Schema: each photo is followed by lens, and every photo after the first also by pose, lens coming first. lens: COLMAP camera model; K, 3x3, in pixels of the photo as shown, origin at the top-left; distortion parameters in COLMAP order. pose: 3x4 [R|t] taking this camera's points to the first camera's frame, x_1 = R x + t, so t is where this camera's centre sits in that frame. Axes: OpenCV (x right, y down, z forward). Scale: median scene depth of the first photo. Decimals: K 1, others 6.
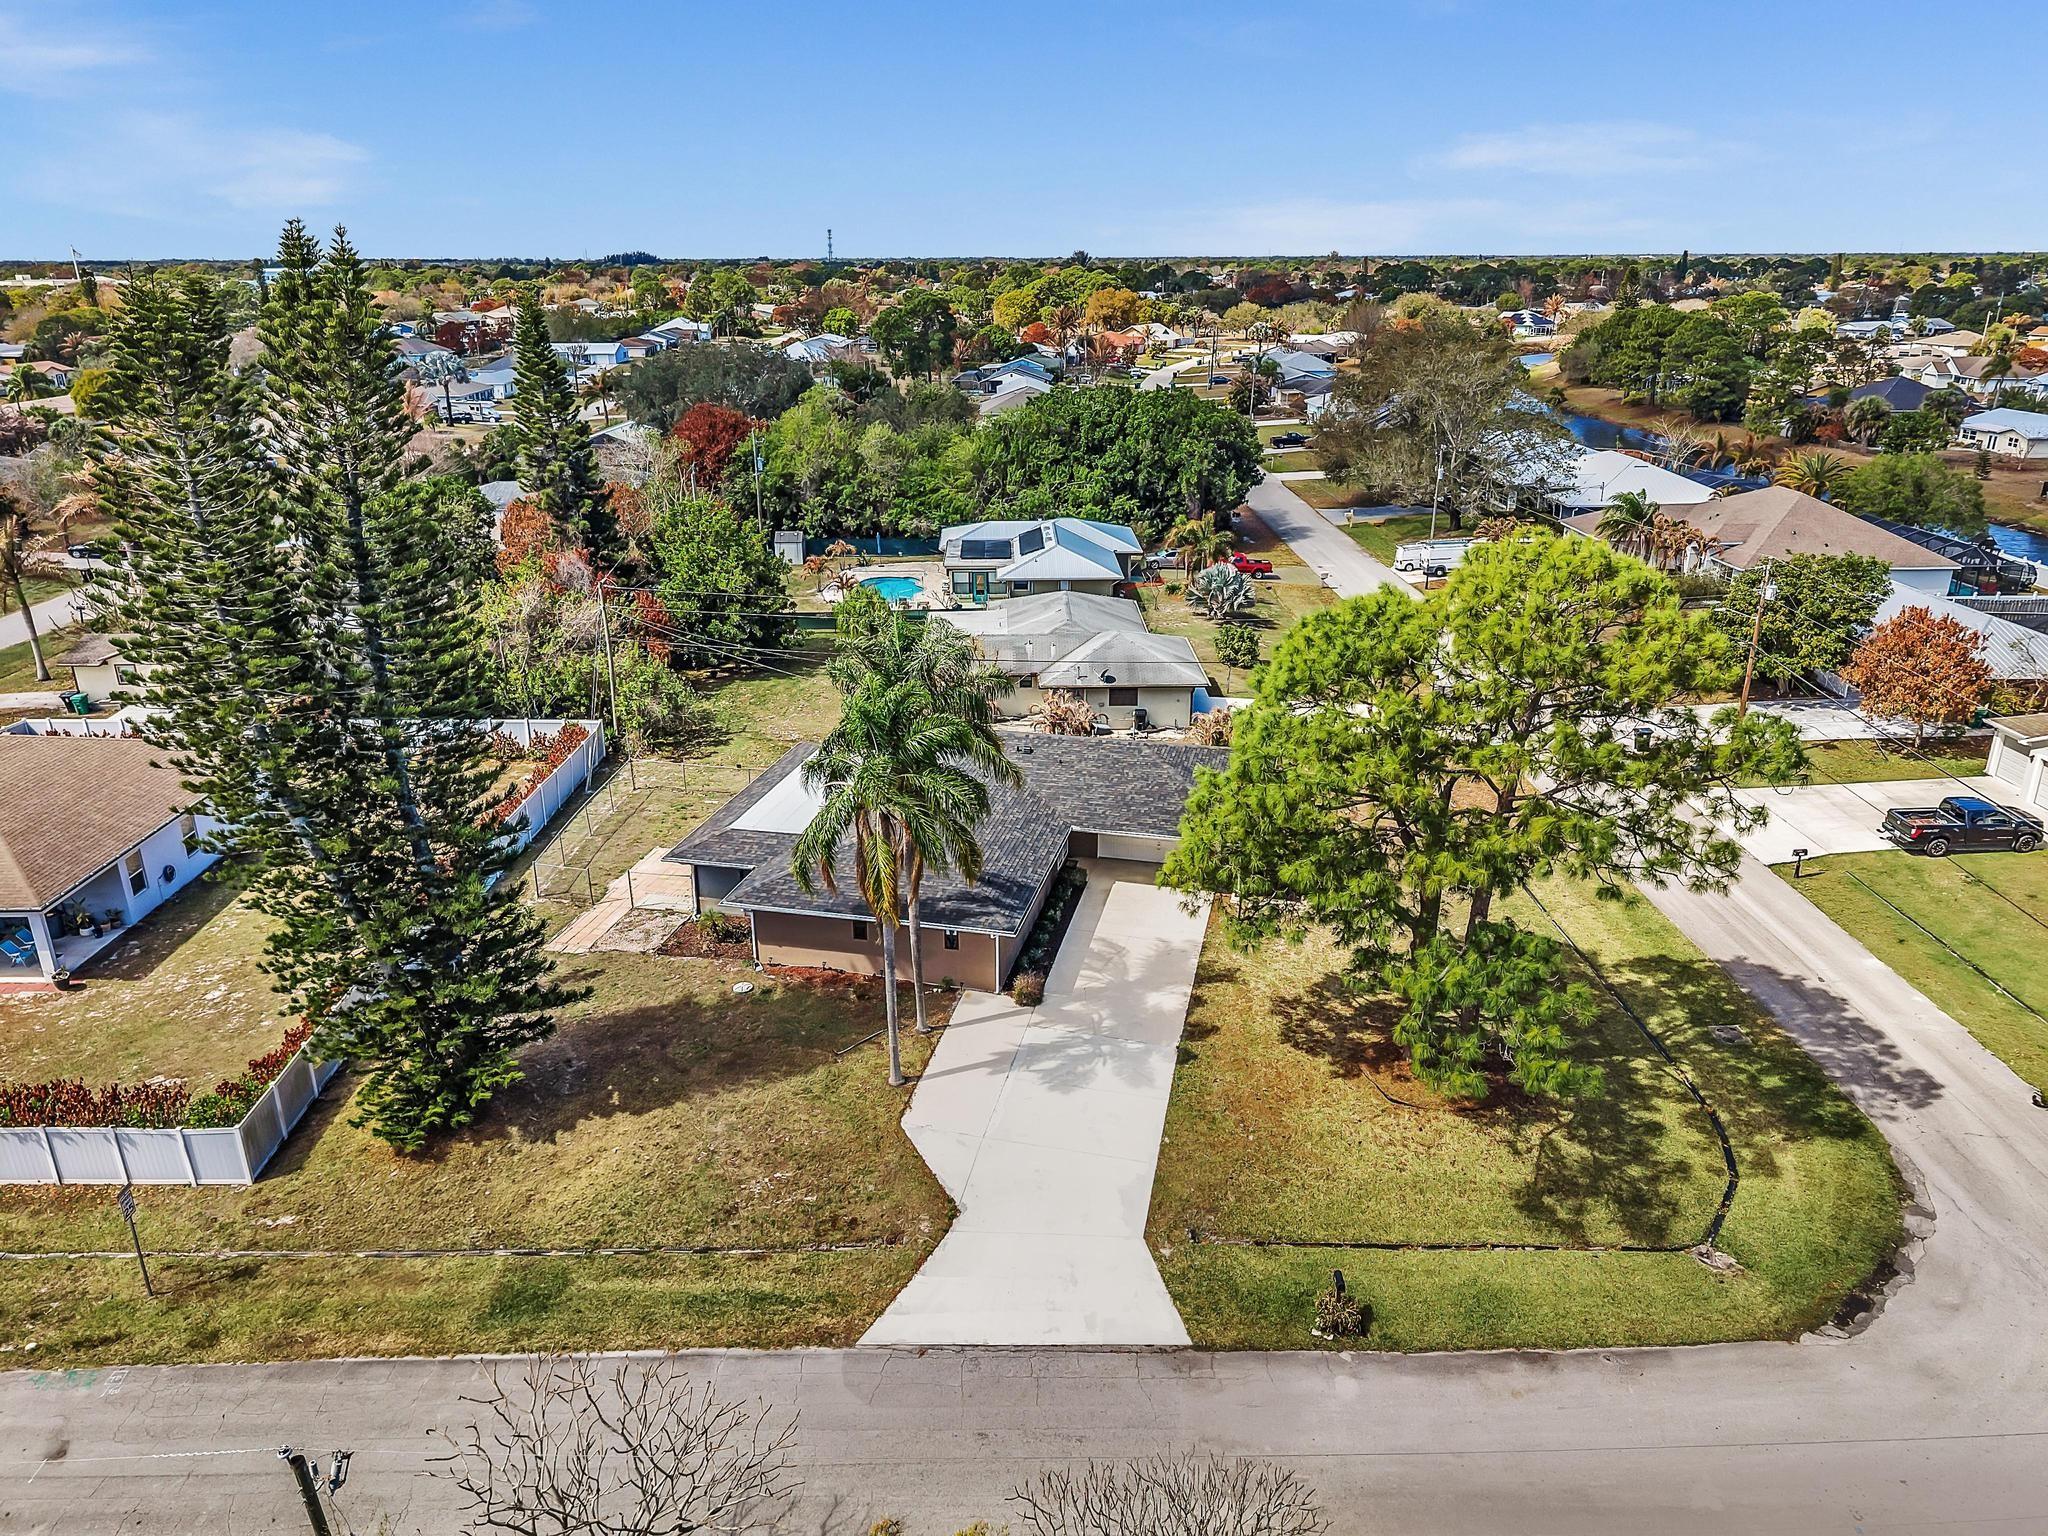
lens RADIAL K [[1366.1, 0, 1029.9], [0, 1366.1, 768.6], [0, 0, 1]] dist [0.038660, -0.039737]
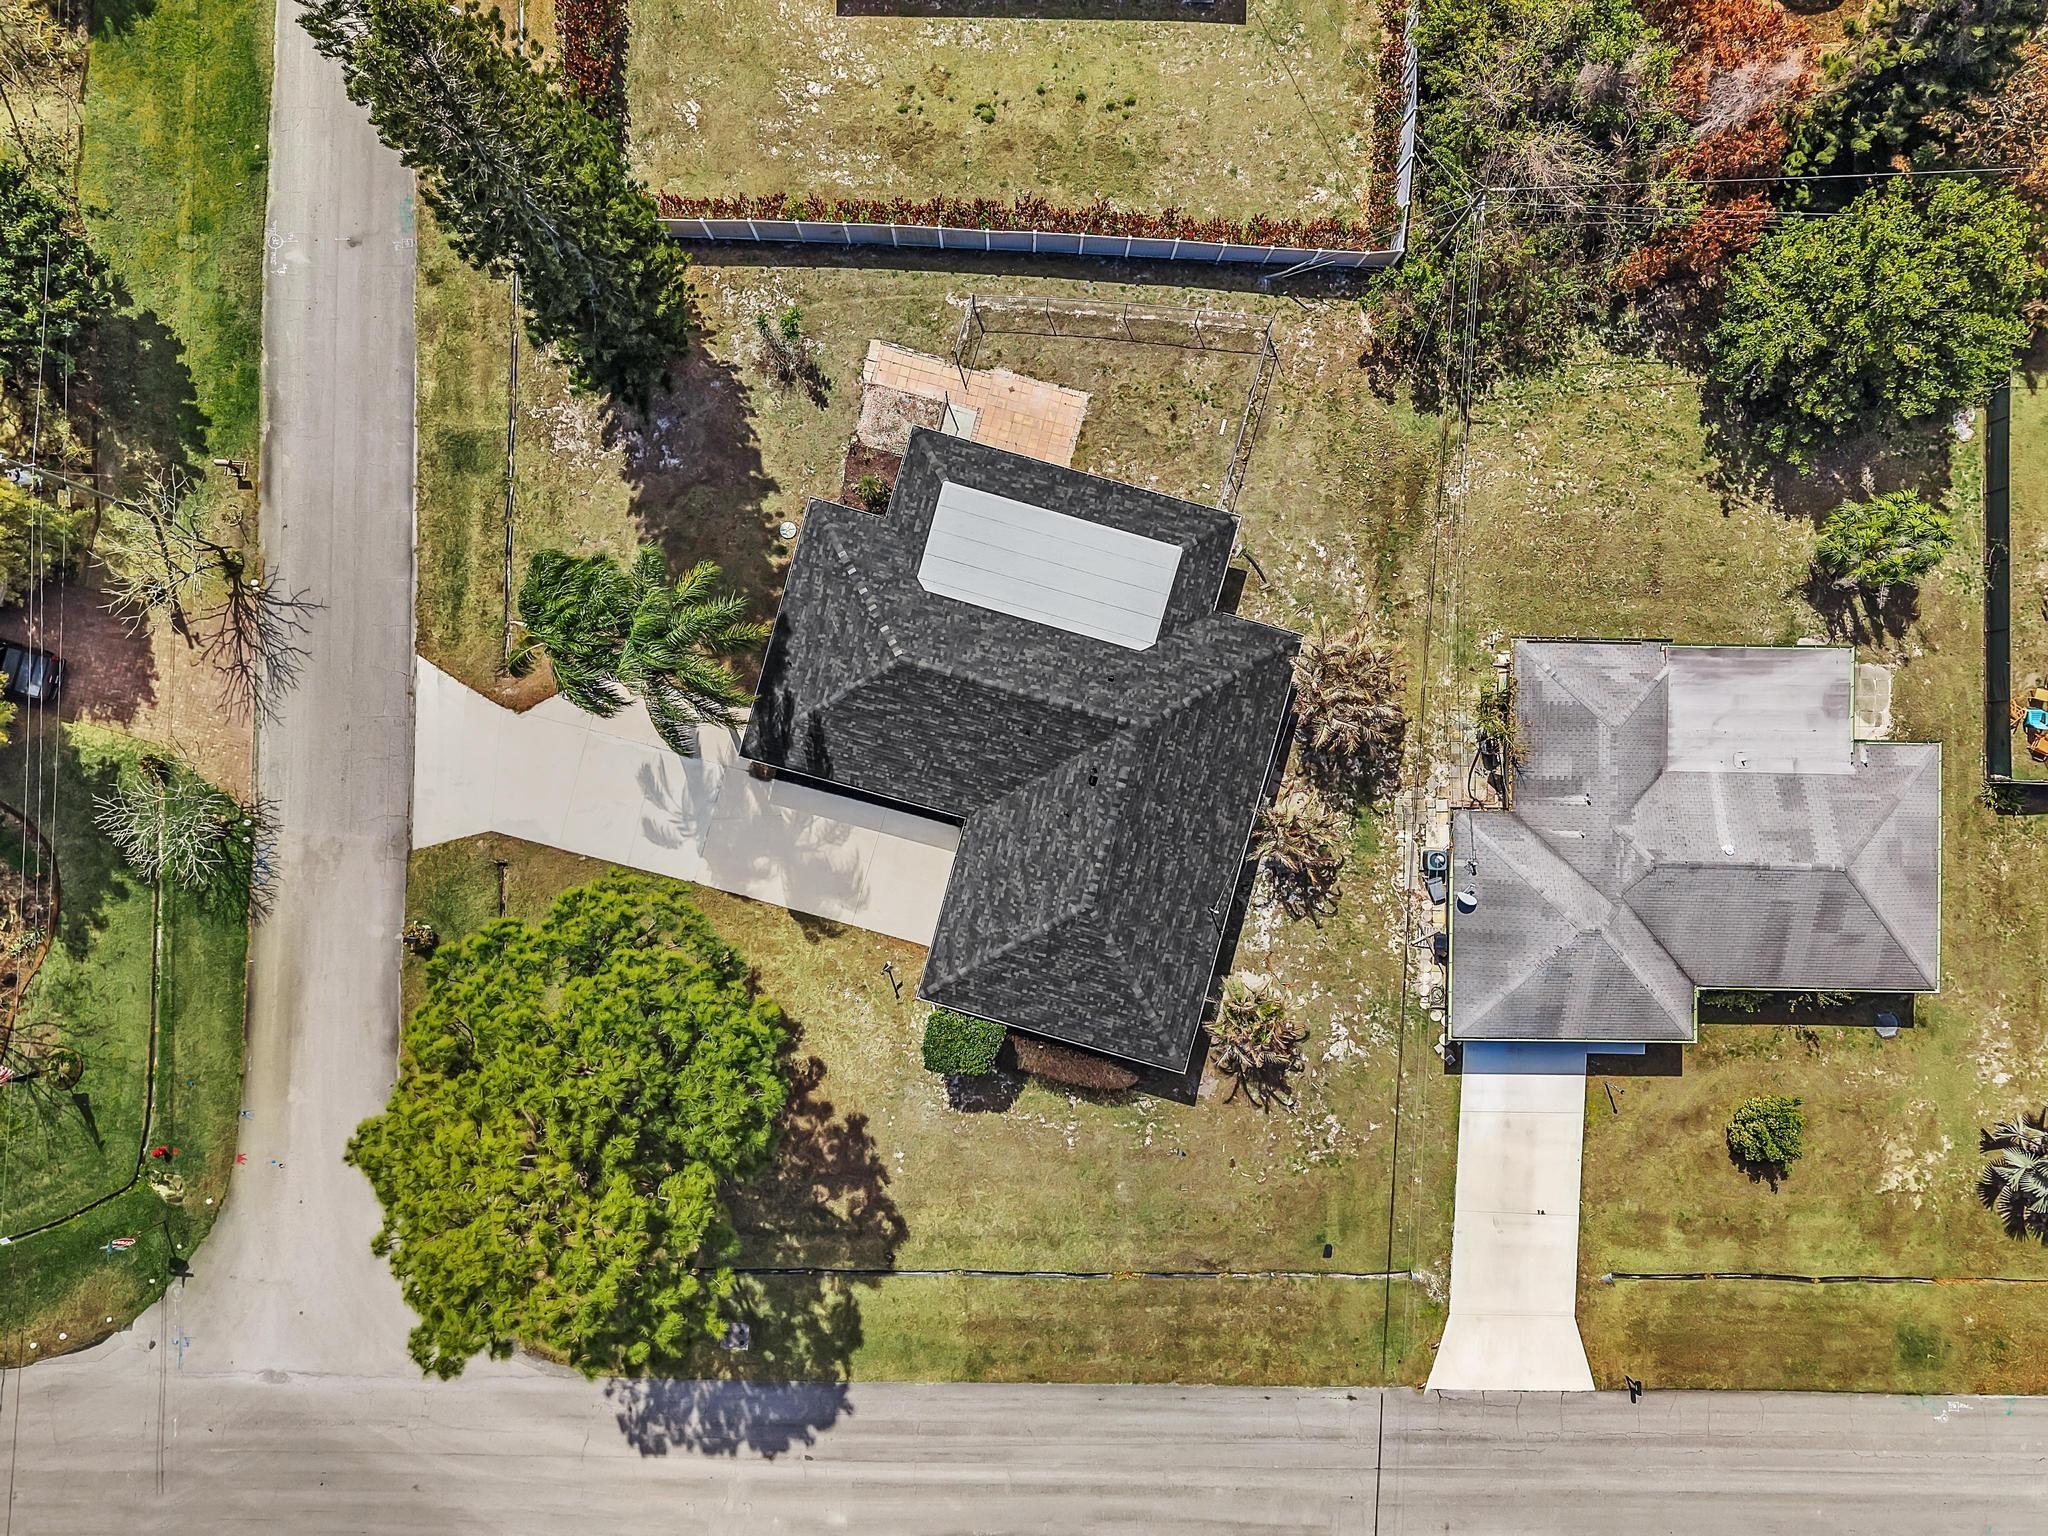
lens RADIAL K [[1366.1, 0, 1029.9], [0, 1366.1, 768.6], [0, 0, 1]] dist [0.038660, -0.039737]
pose [[-0.036631, 0.999266, -0.011173, 0.006414], [-0.360066, -0.002768, 0.932923, -1.253175], [0.932208, 0.038197, 0.359903, 0.938572]]
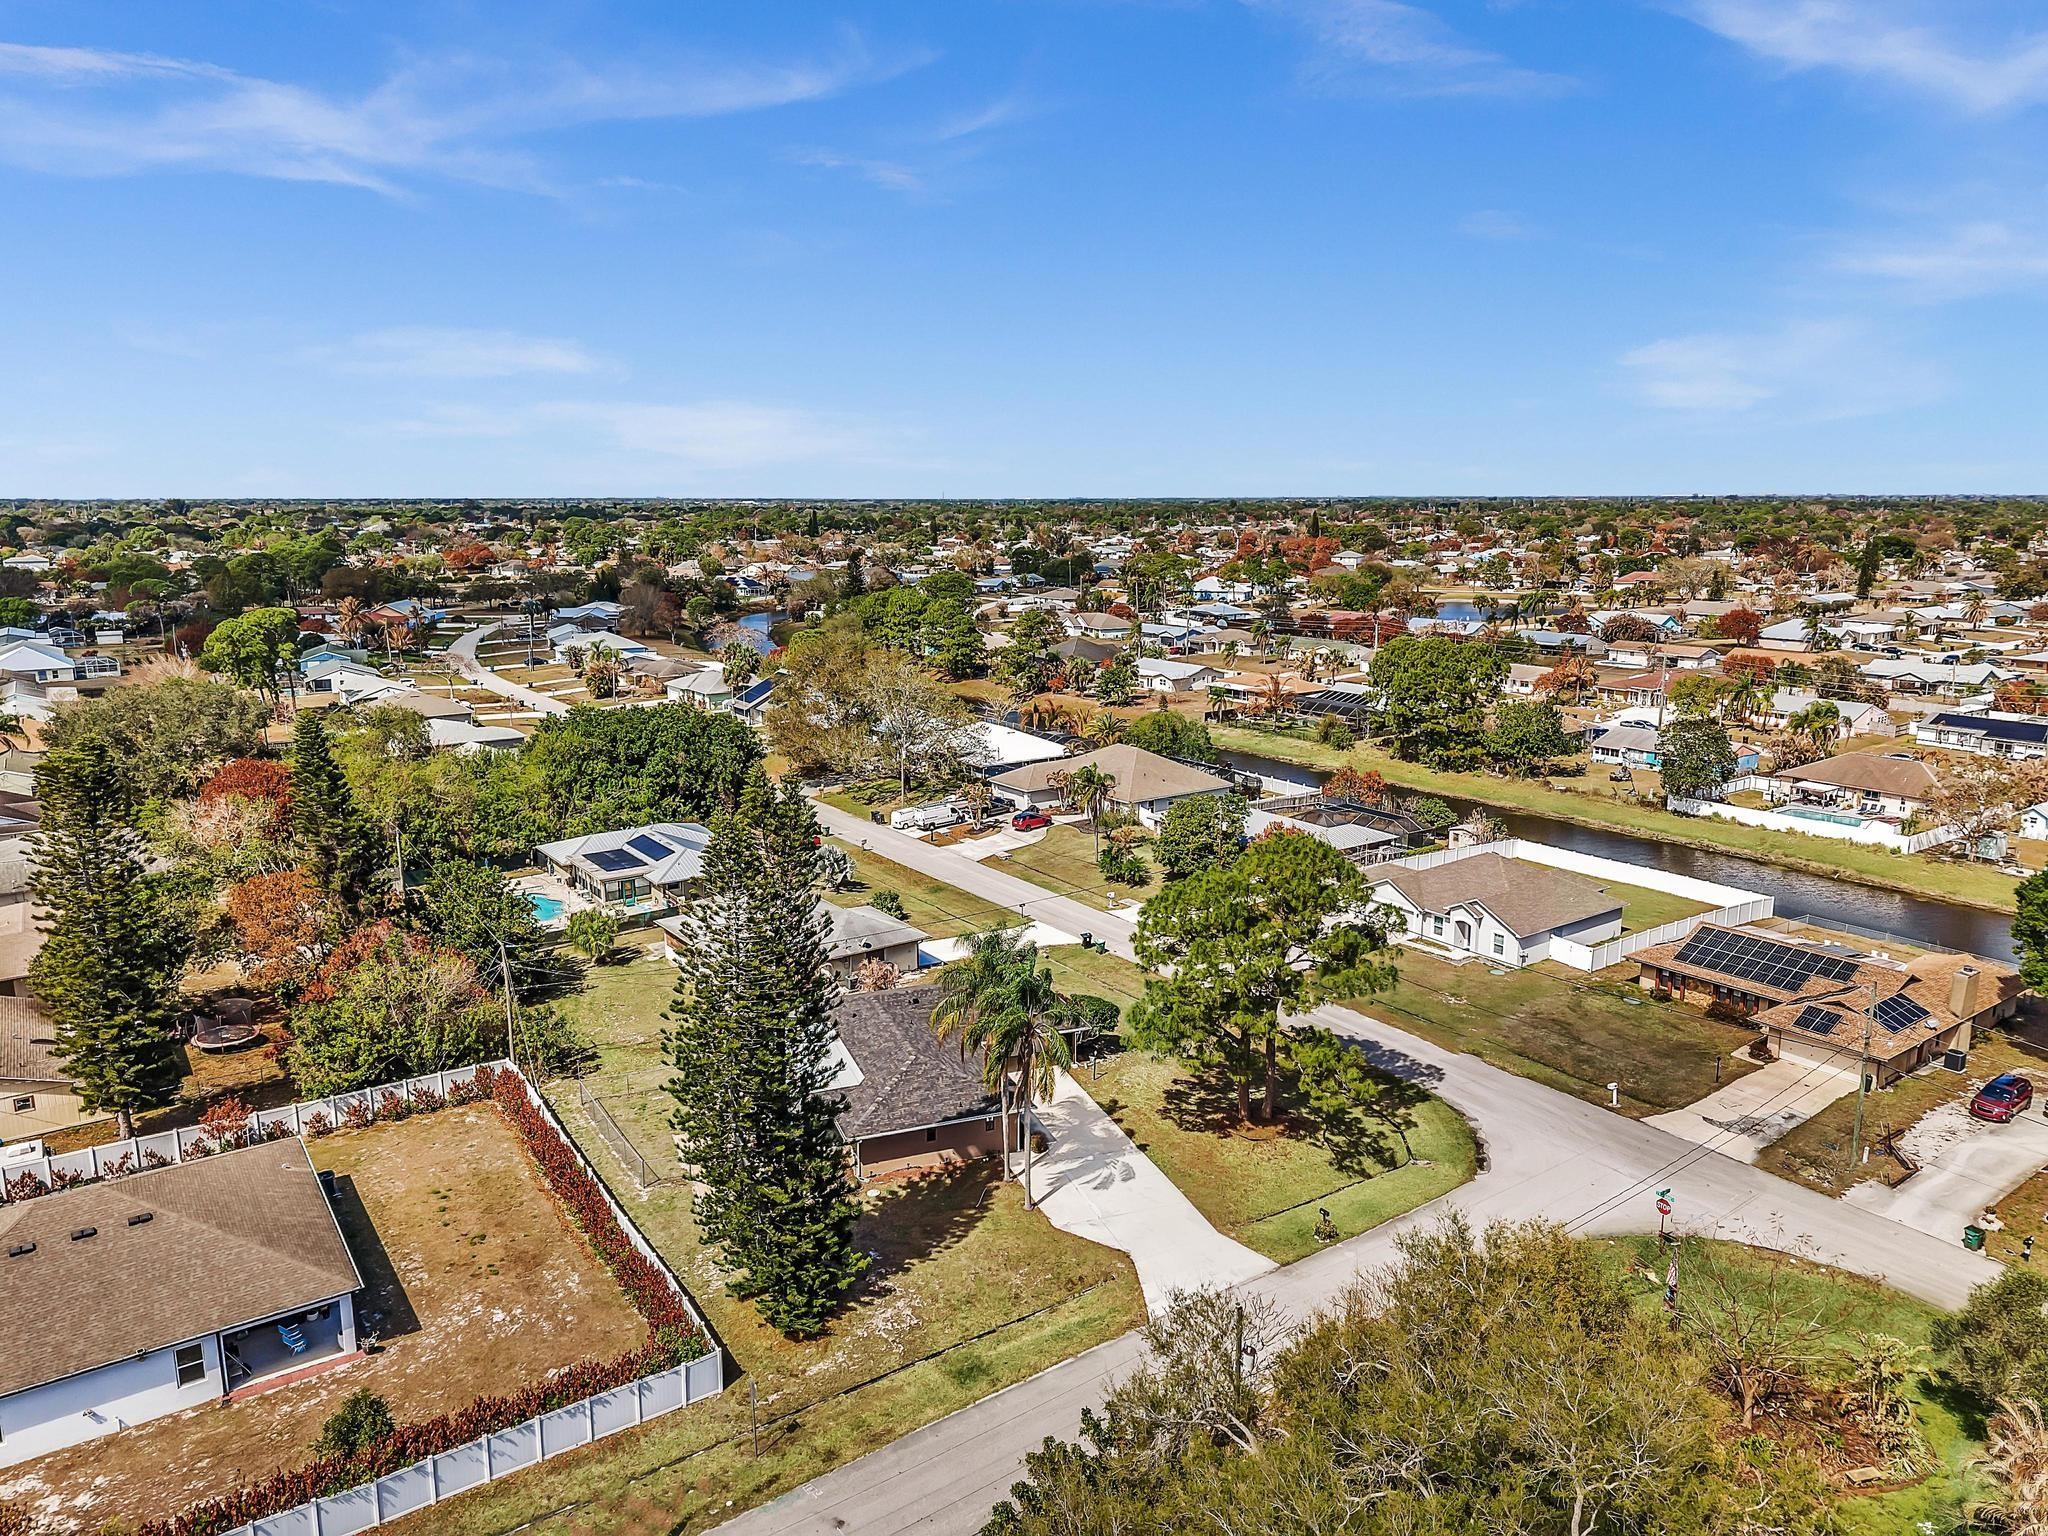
lens RADIAL K [[1374.7, 0, 1024.0], [0, 1374.7, 768.0], [0, 0, 1]] dist [0.002973, 0.005652]
pose [[0.823489, -0.105808, 0.557379, -1.046931], [0.192653, 0.976229, -0.099312, -0.135890], [-0.533621, 0.189163, 0.824297, -0.496206]]
